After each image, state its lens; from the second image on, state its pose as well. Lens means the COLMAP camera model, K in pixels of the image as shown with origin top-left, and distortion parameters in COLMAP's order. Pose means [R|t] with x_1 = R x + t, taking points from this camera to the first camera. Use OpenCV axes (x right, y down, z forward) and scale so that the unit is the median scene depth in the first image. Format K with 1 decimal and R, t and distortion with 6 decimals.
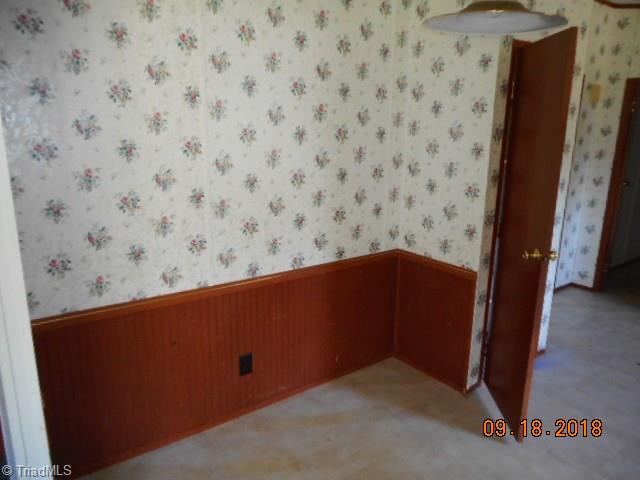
lens RADIAL K [[472.4, 0, 321.6], [0, 472.4, 240.1], [0, 0, 1]] dist [-0.013935, 0.004515]
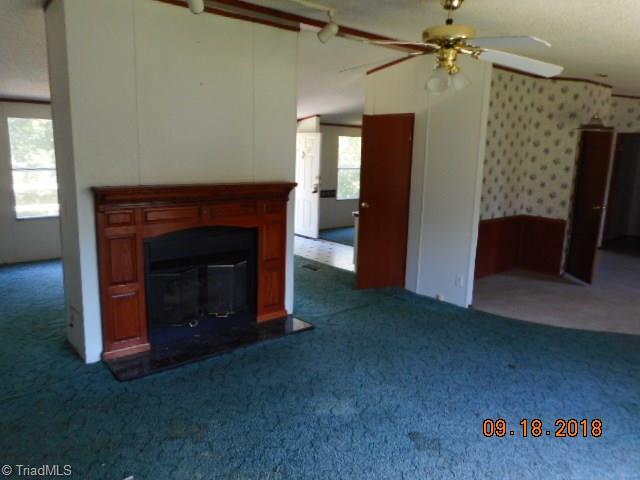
lens RADIAL K [[472.4, 0, 317.9], [0, 472.4, 239.3], [0, 0, 1]] dist [-0.013935, 0.004515]
pose [[0.998167, 0.000298, 0.060514, -1.011345], [0.002757, 0.998726, -0.050383, 0.266861], [-0.060452, 0.050458, 0.996895, -1.211966]]
